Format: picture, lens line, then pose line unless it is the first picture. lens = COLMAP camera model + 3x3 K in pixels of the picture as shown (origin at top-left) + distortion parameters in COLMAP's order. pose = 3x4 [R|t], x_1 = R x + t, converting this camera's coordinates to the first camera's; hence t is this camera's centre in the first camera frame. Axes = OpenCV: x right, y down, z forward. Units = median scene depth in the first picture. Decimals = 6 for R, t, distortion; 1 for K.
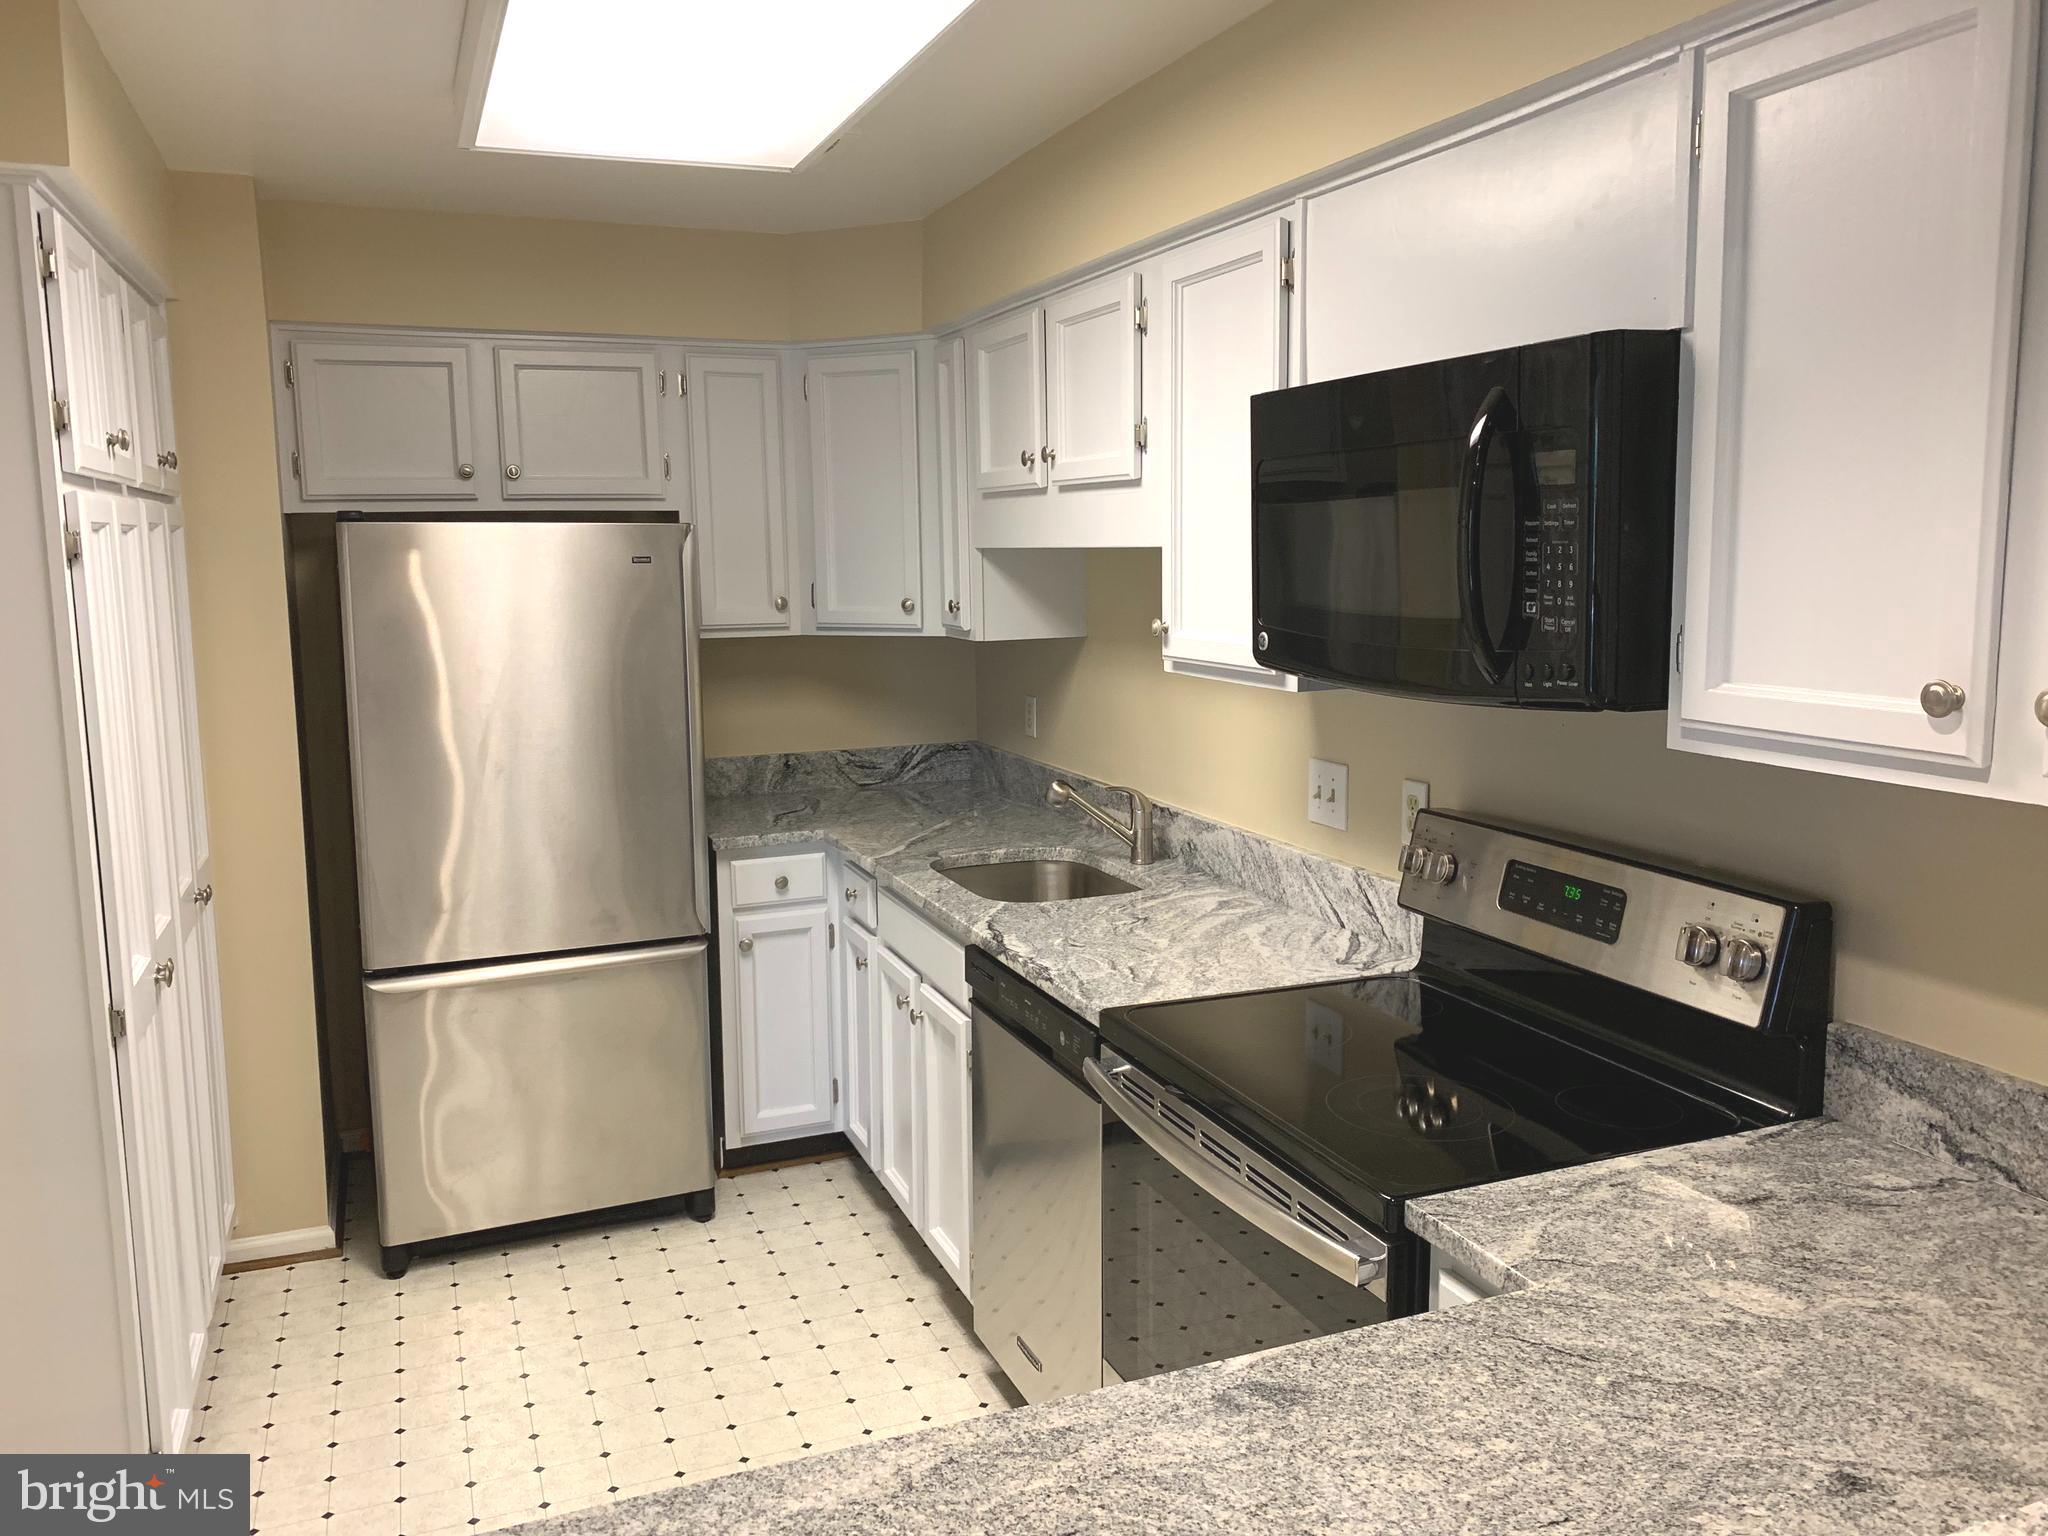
lens RADIAL K [[1558.4, 0, 1029.4], [0, 1558.4, 754.6], [0, 0, 1]] dist [0.036617, -0.044418]
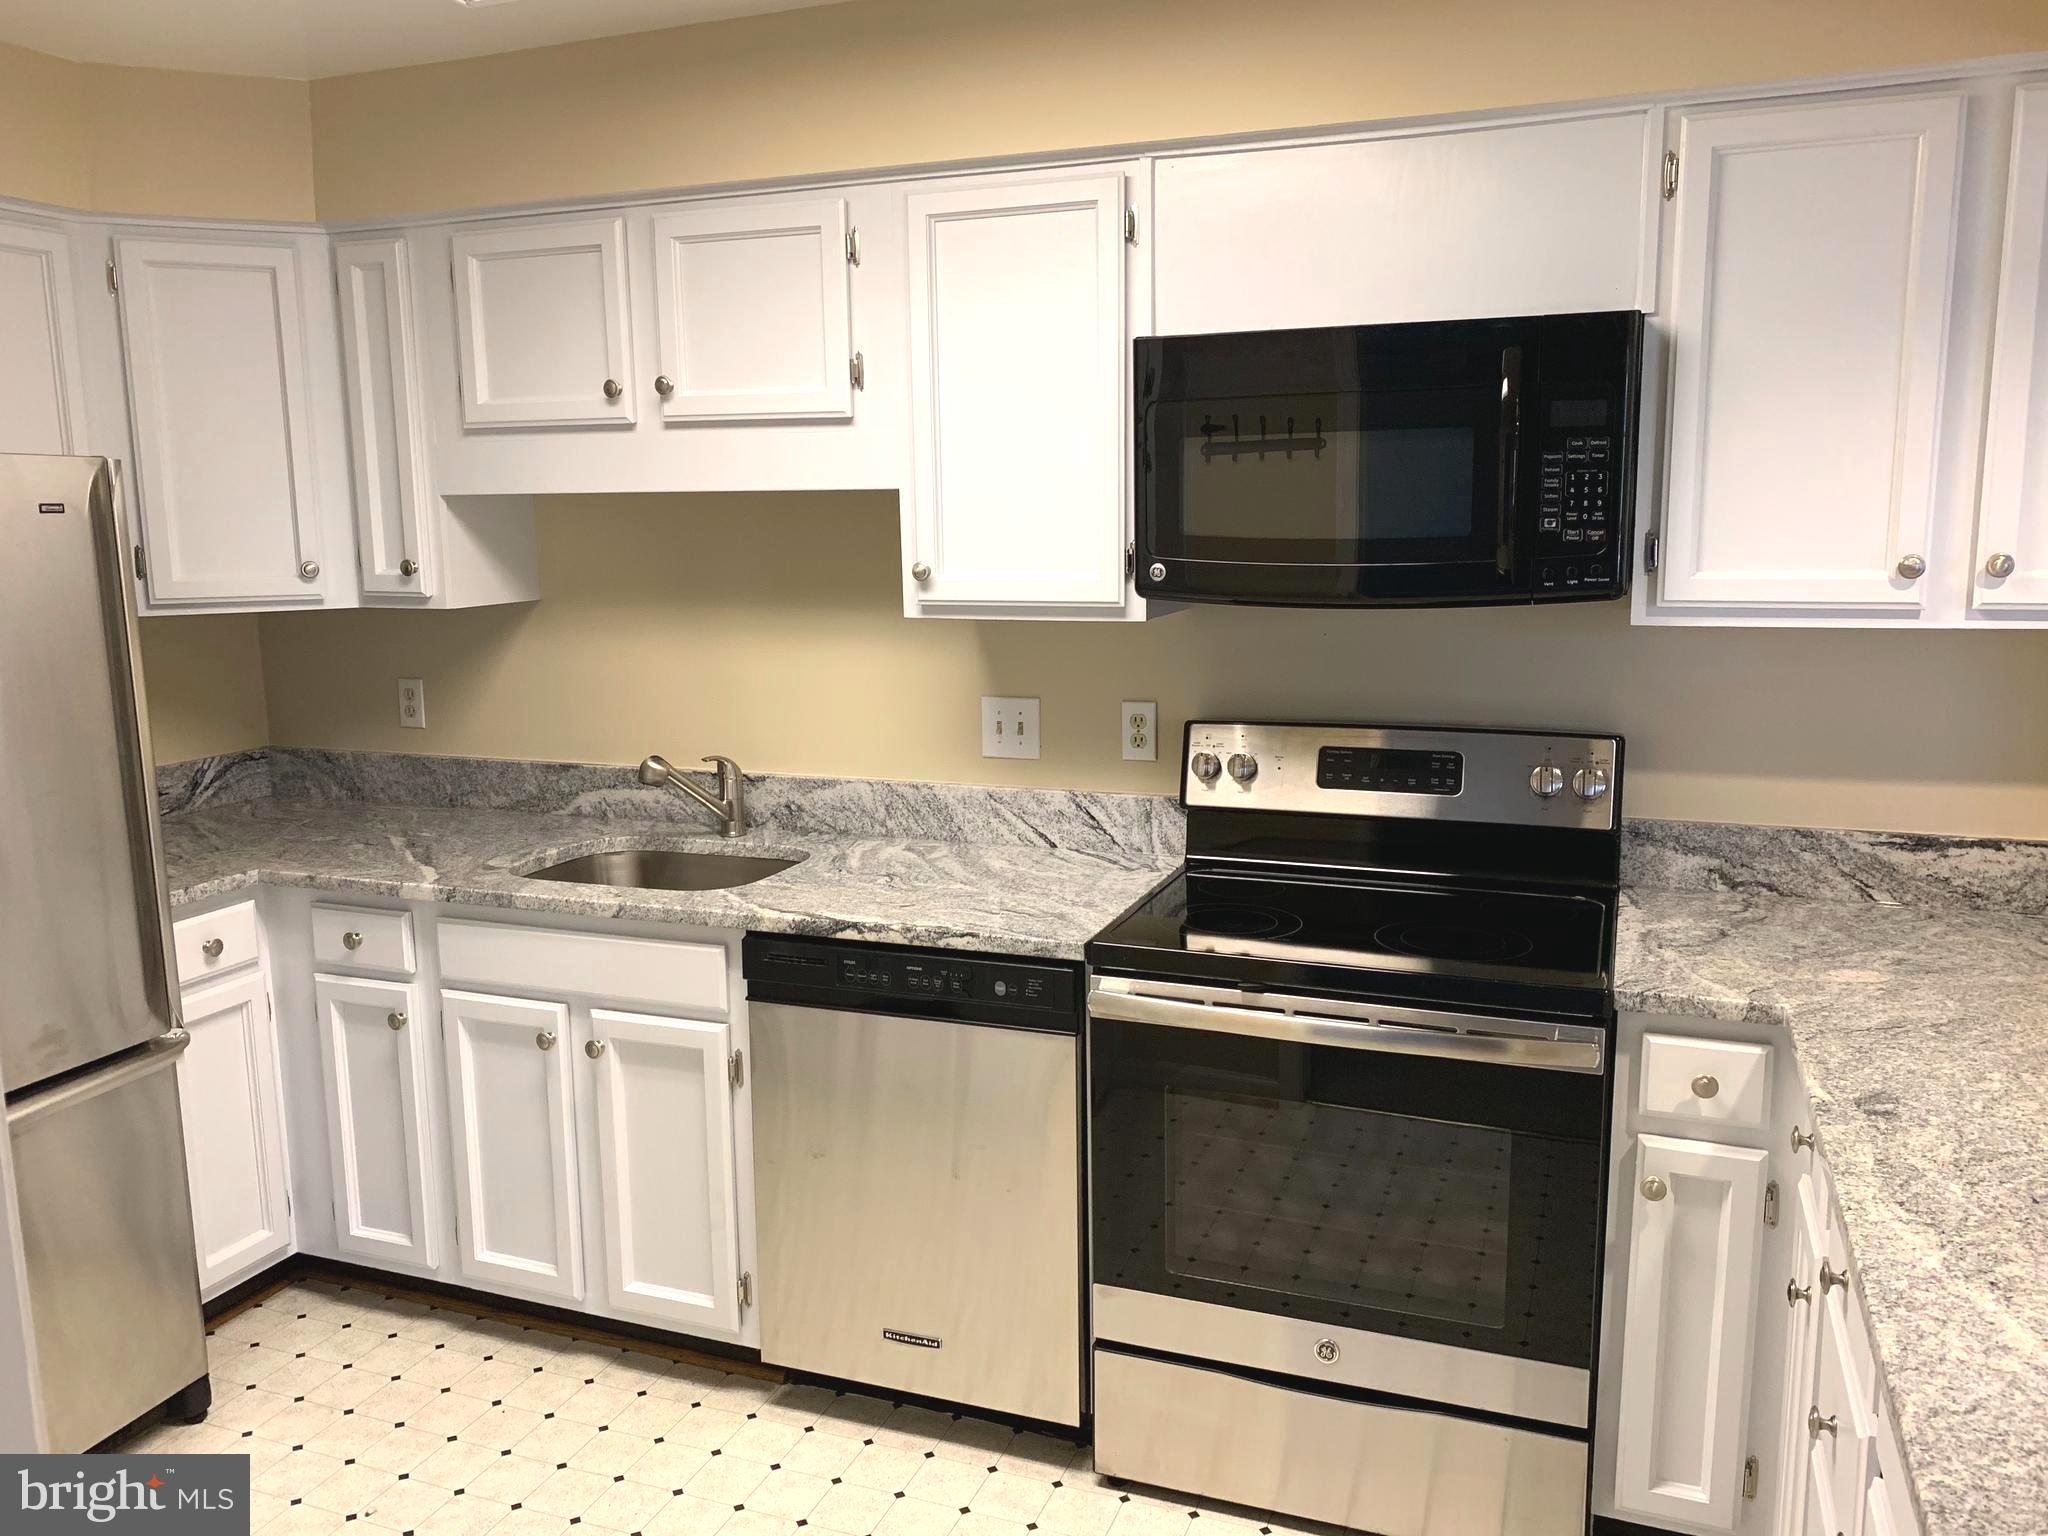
lens RADIAL K [[1558.4, 0, 1034.4], [0, 1558.4, 767.5], [0, 0, 1]] dist [0.036617, -0.044418]
pose [[0.683343, -0.117825, 0.720528, -0.630734], [0.104282, 0.992525, 0.063403, -0.014635], [-0.722612, 0.031811, 0.690521, 0.297300]]
